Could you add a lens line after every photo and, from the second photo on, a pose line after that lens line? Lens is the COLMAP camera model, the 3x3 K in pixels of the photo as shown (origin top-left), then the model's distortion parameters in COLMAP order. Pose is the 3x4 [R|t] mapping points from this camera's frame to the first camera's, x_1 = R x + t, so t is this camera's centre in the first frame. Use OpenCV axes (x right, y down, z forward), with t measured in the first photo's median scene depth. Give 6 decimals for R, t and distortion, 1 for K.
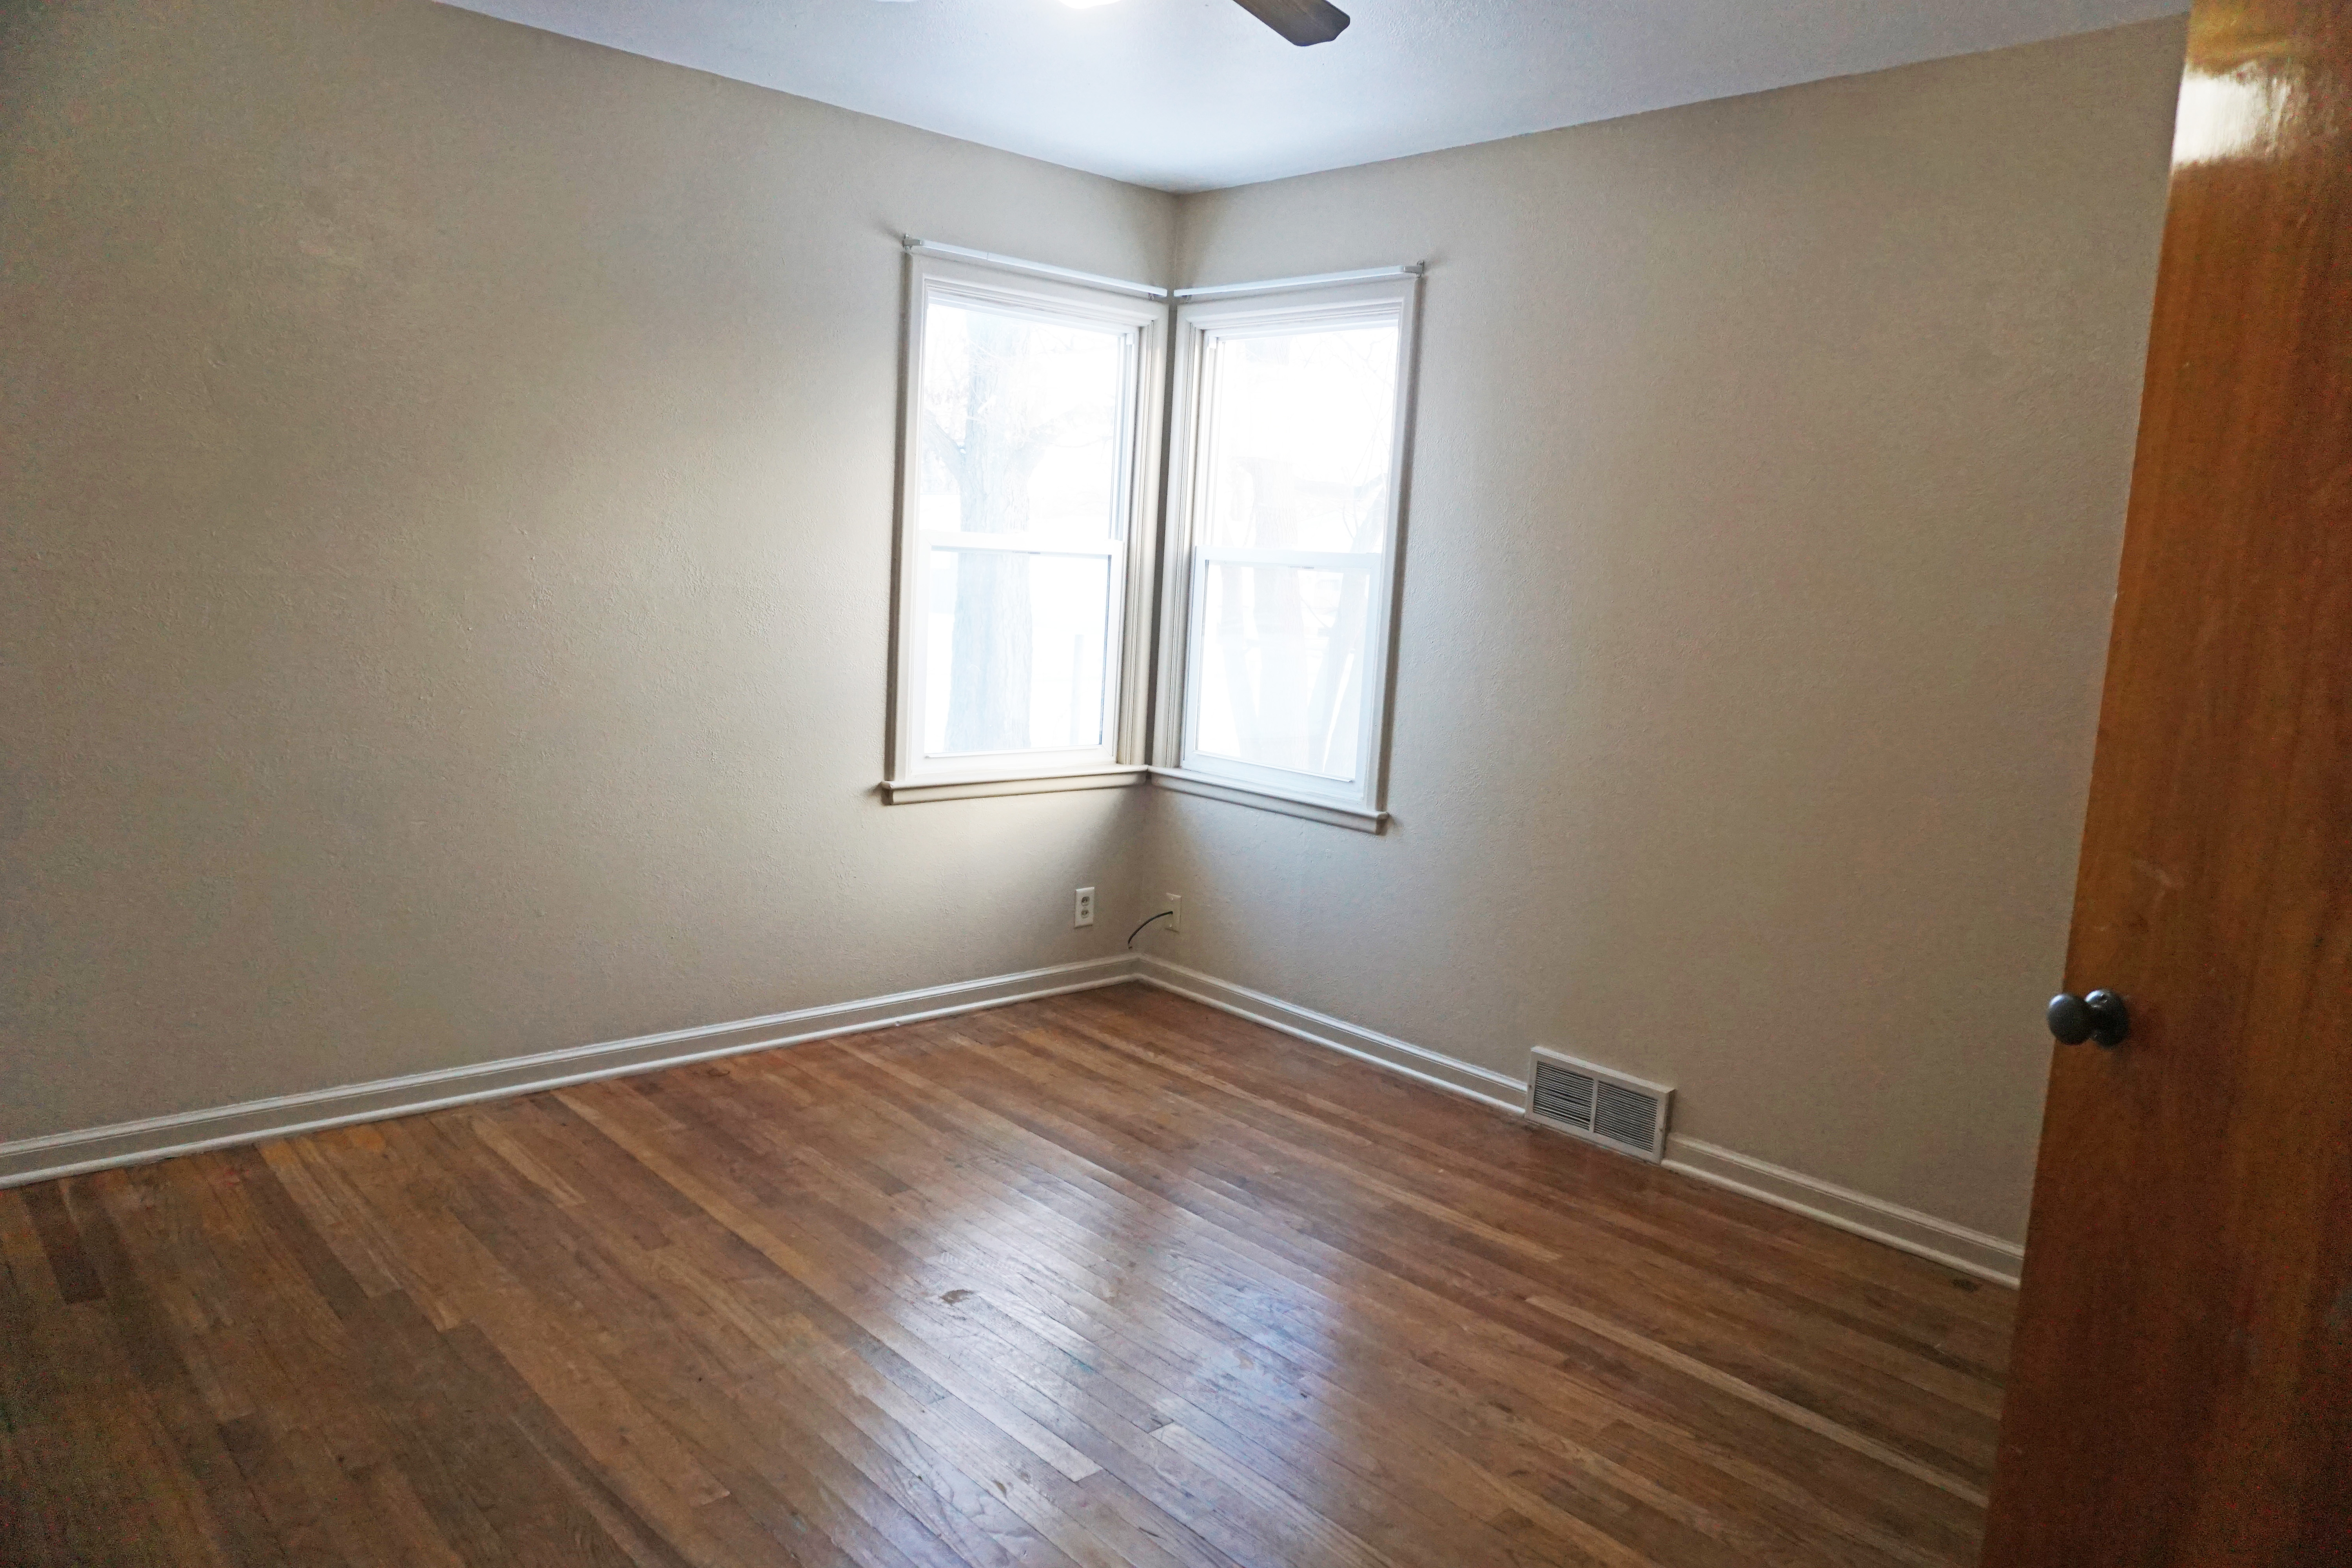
lens RADIAL K [[1581.6, 0, 1171.7], [0, 1581.6, 765.4], [0, 0, 1]] dist [-0.046330, 0.032418]
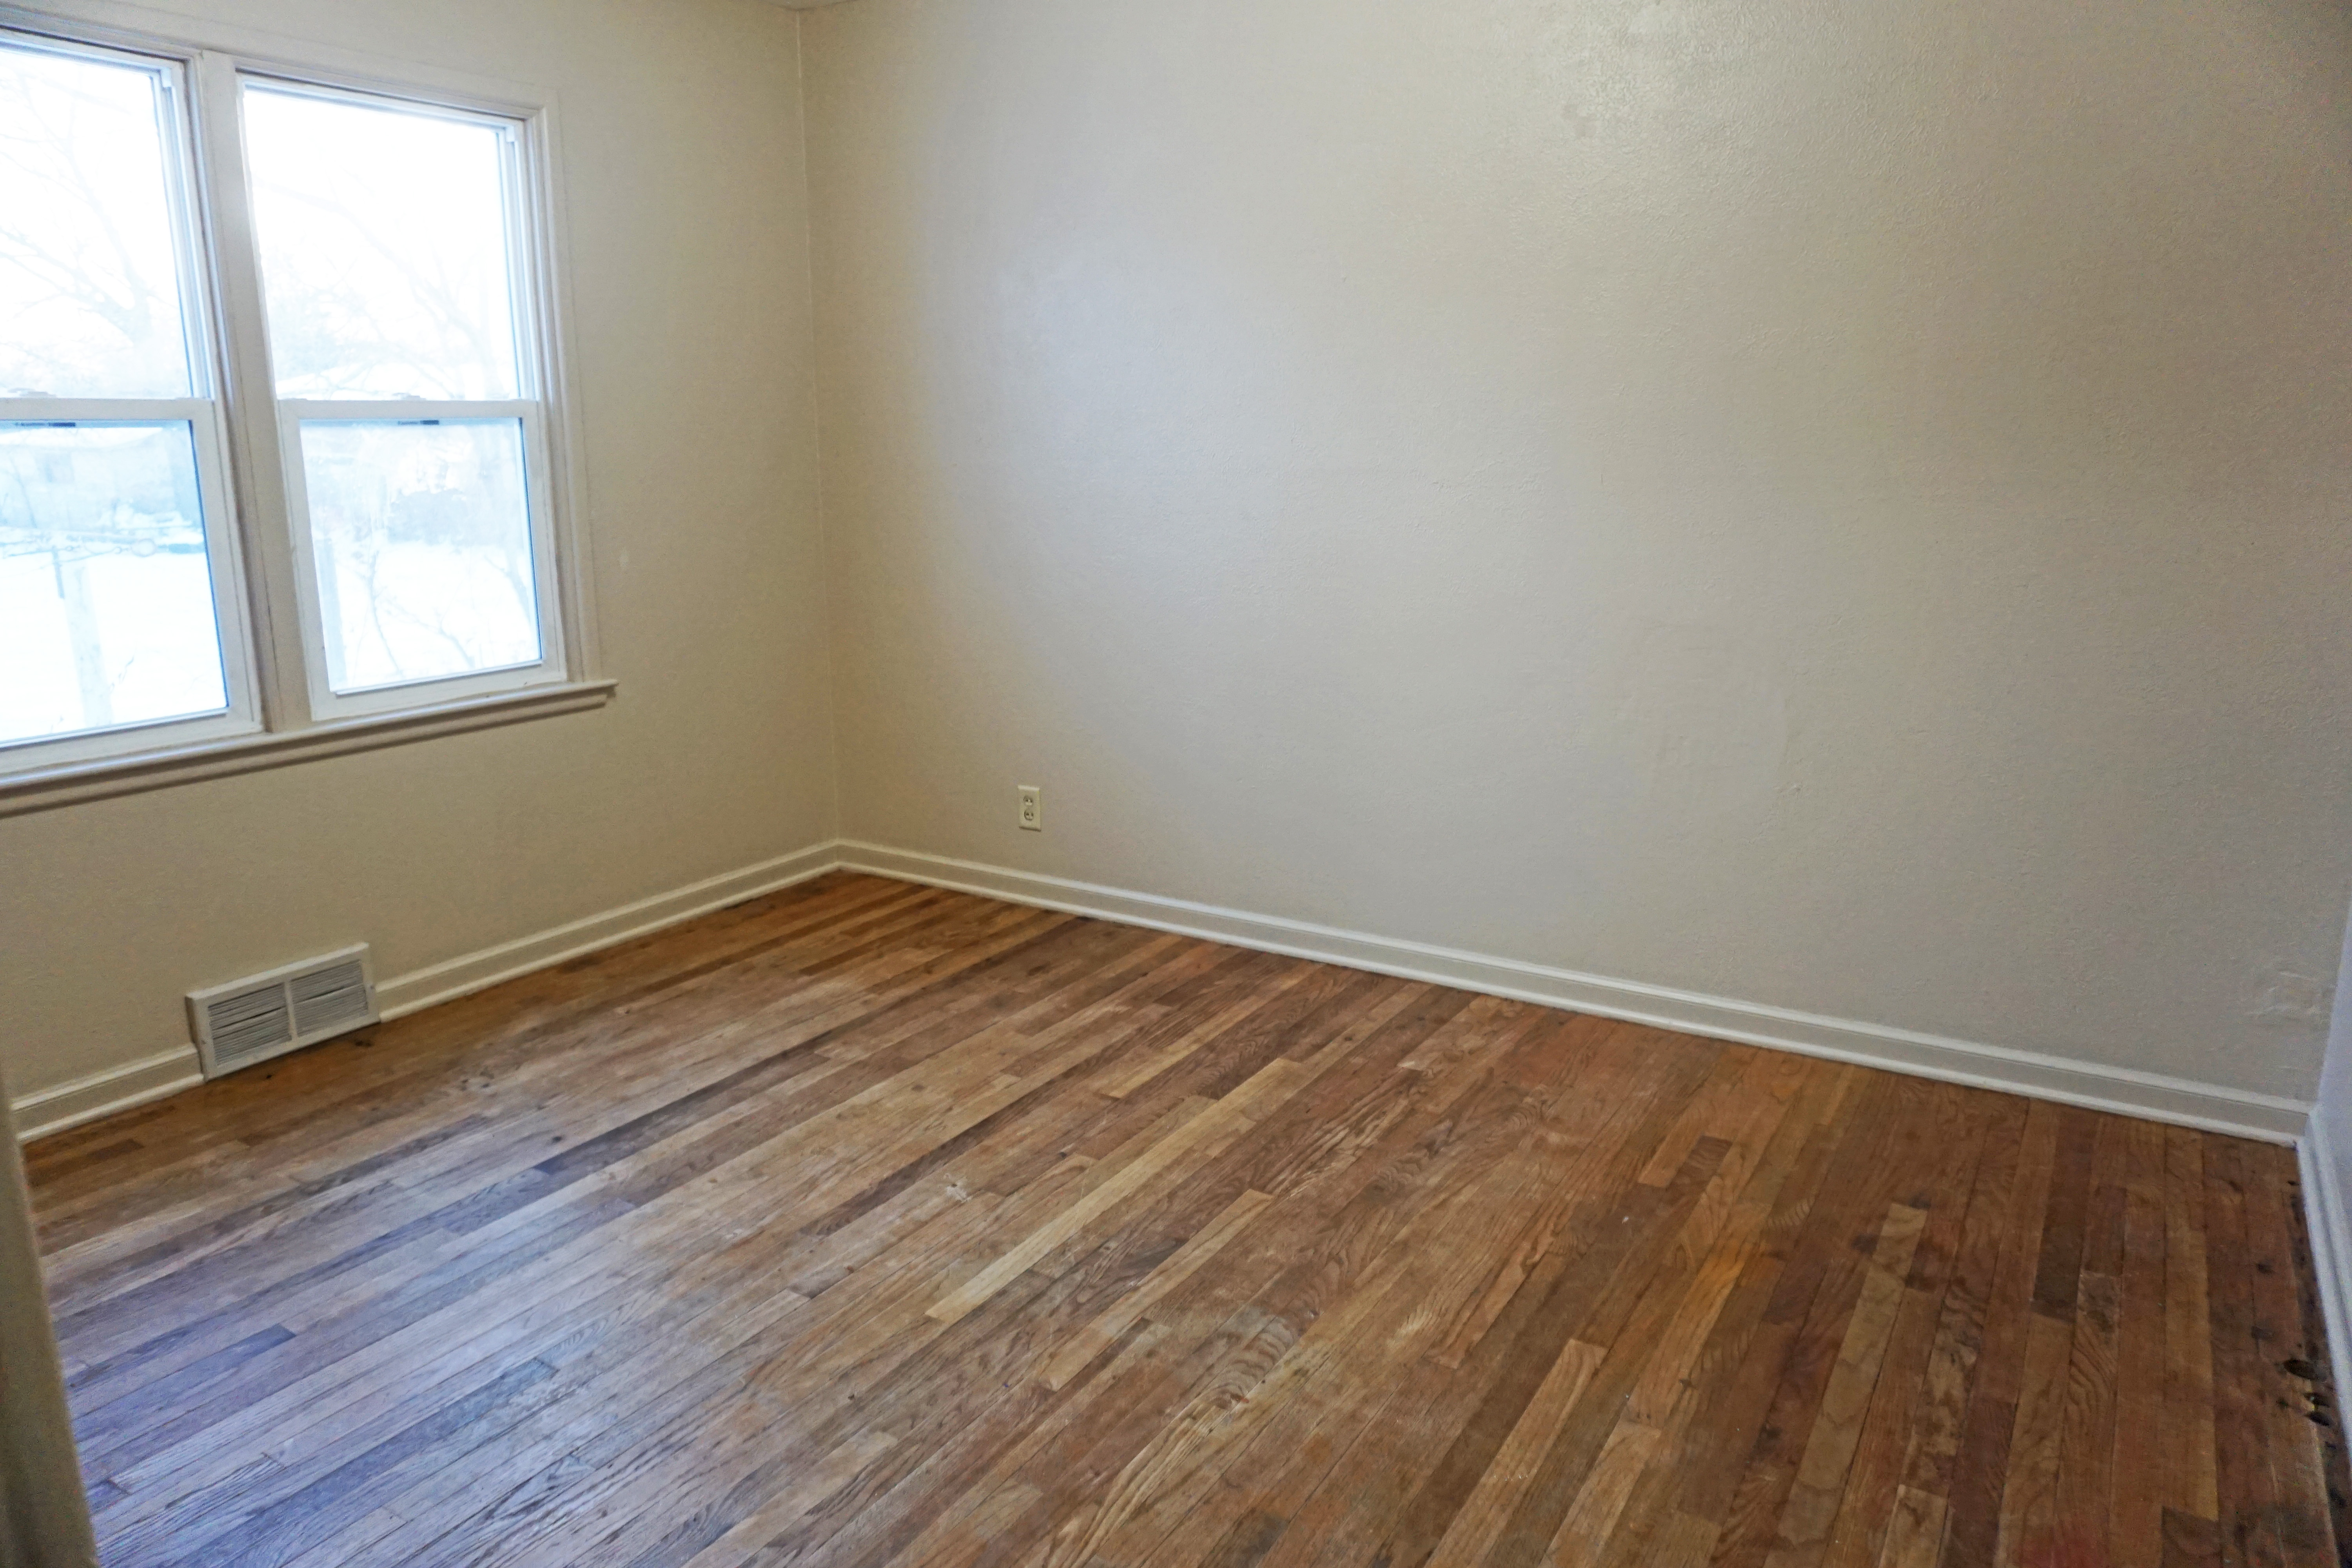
lens RADIAL K [[1581.6, 0, 1176.9], [0, 1581.6, 797.5], [0, 0, 1]] dist [-0.046330, 0.032418]
pose [[-0.270113, -0.265590, 0.925473, -0.689305], [0.128073, 0.942750, 0.307928, -0.113151], [-0.954273, 0.201704, -0.220634, 0.715311]]
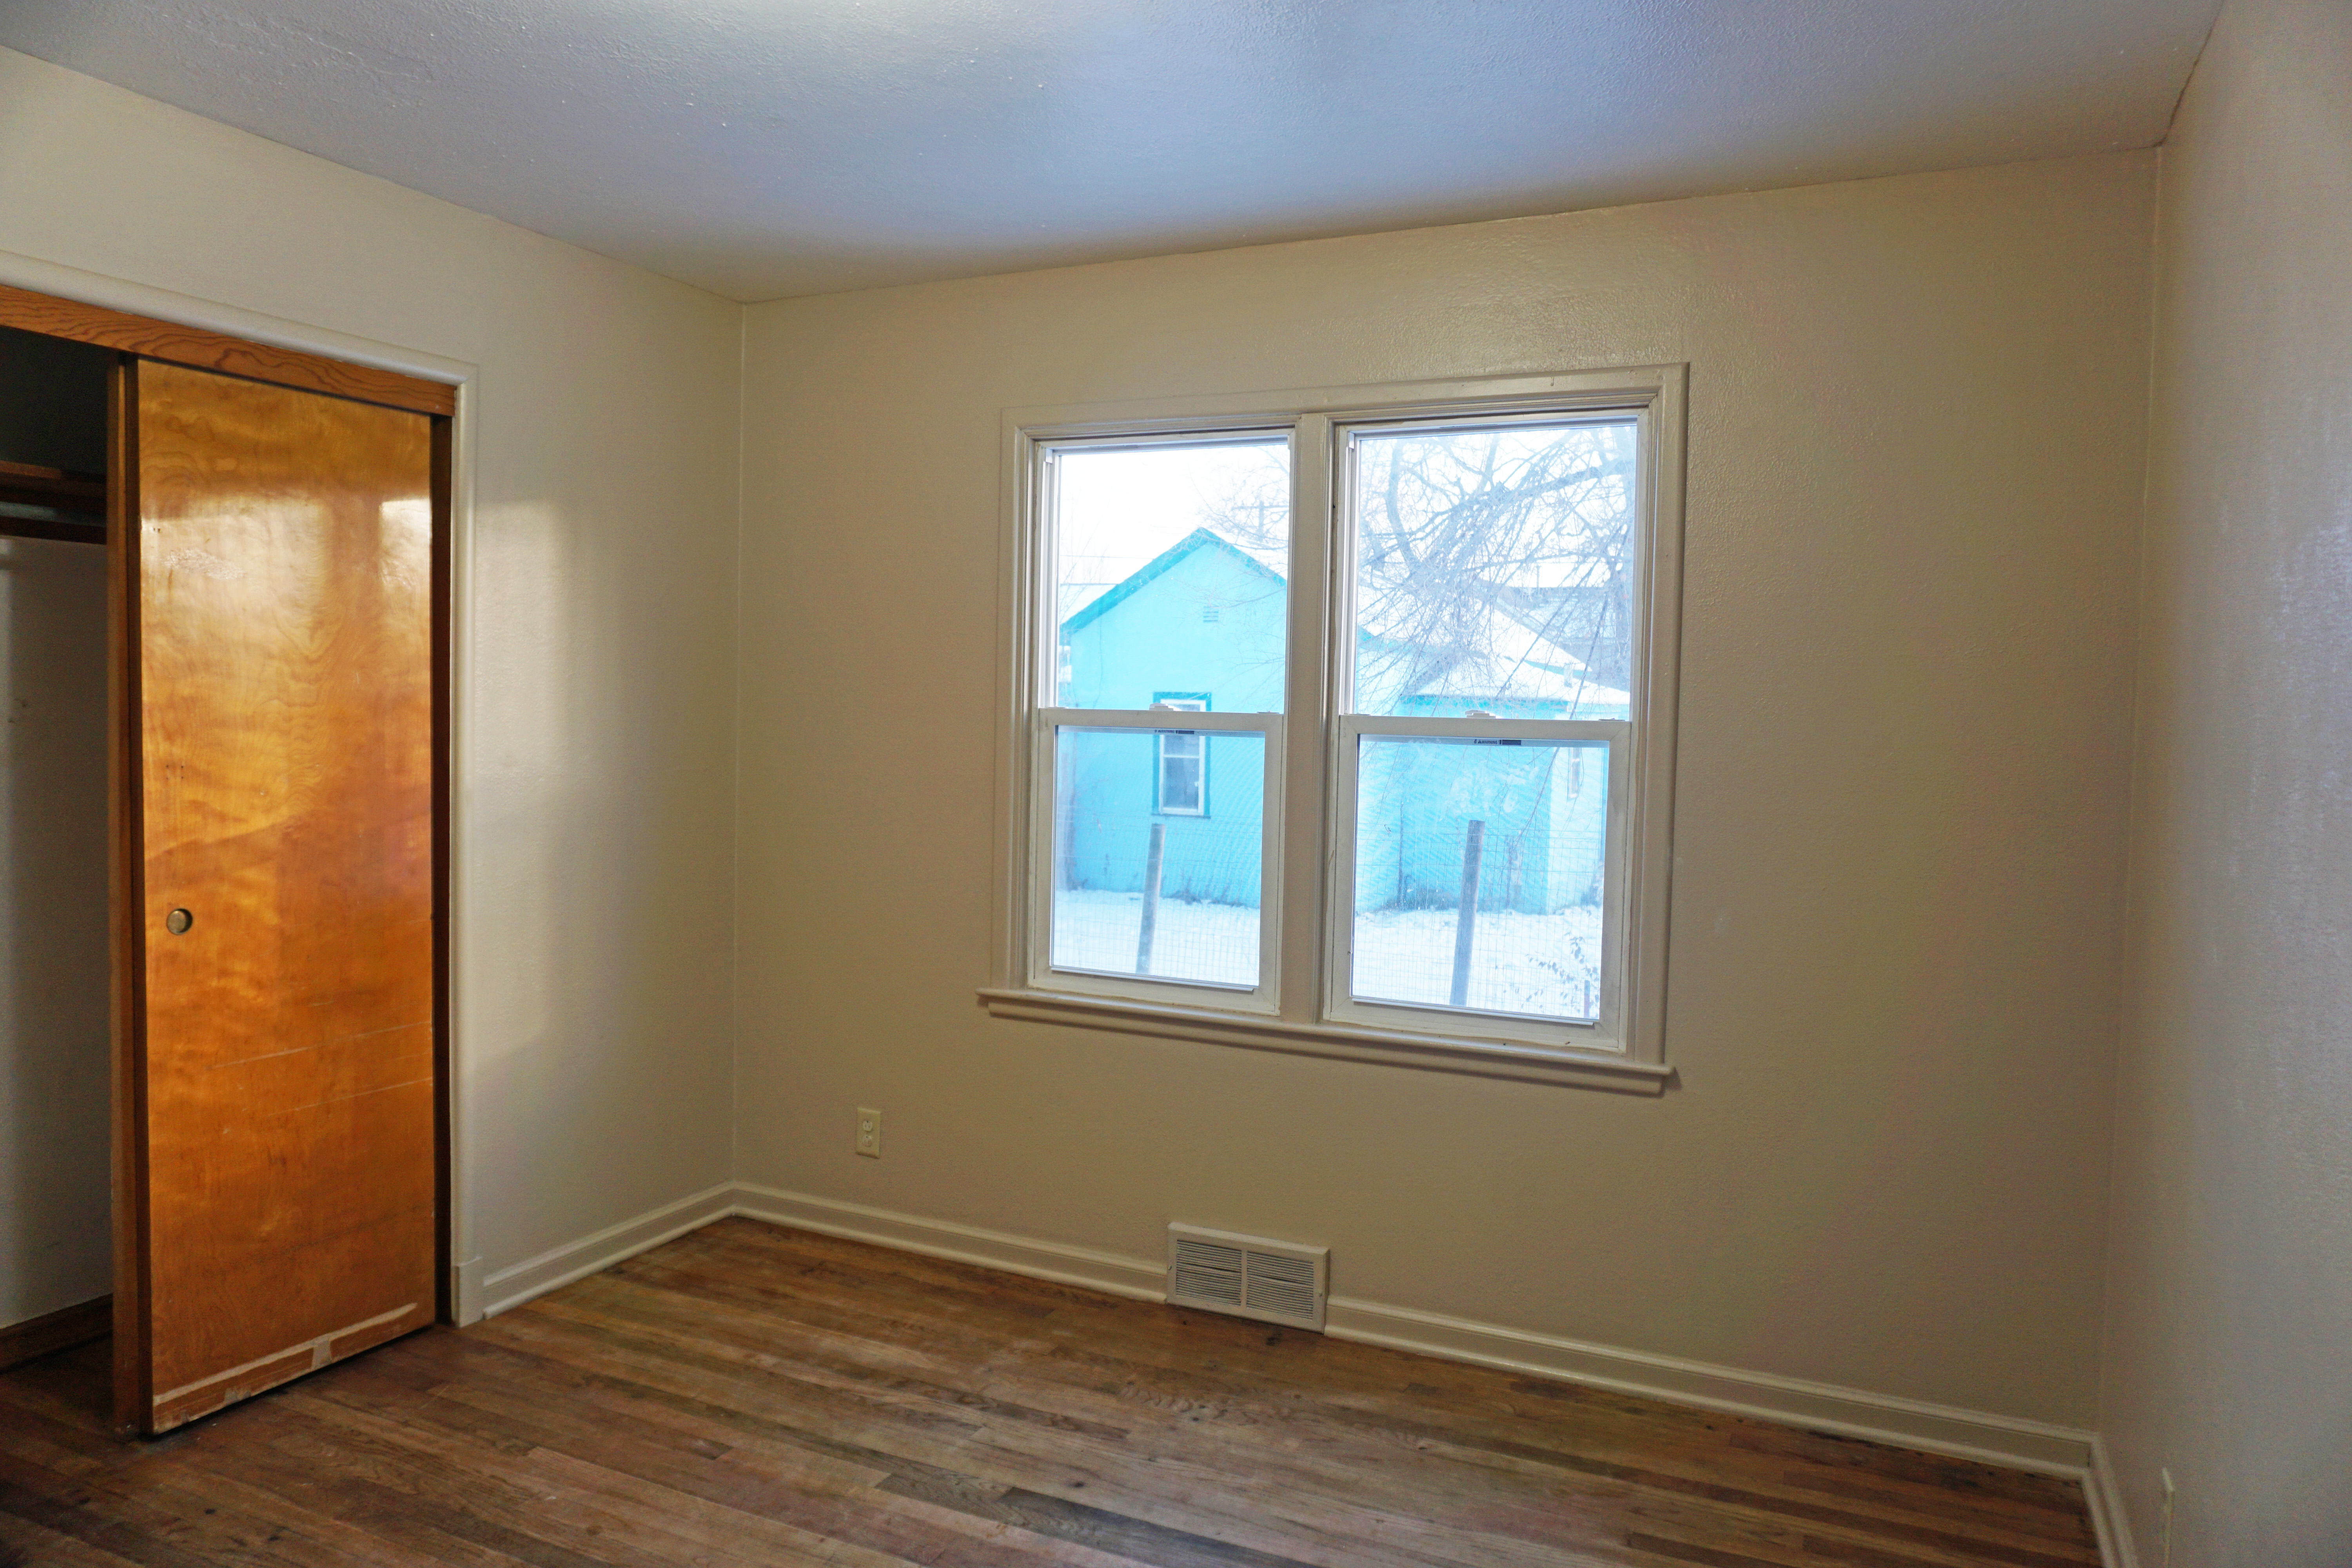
lens RADIAL K [[1581.6, 0, 1183.1], [0, 1581.6, 801.6], [0, 0, 1]] dist [-0.046330, 0.032418]
pose [[0.928808, -0.050301, 0.367130, -0.104713], [0.075806, 0.995584, -0.055375, -0.021258], [-0.362723, 0.079263, 0.928520, 0.112490]]
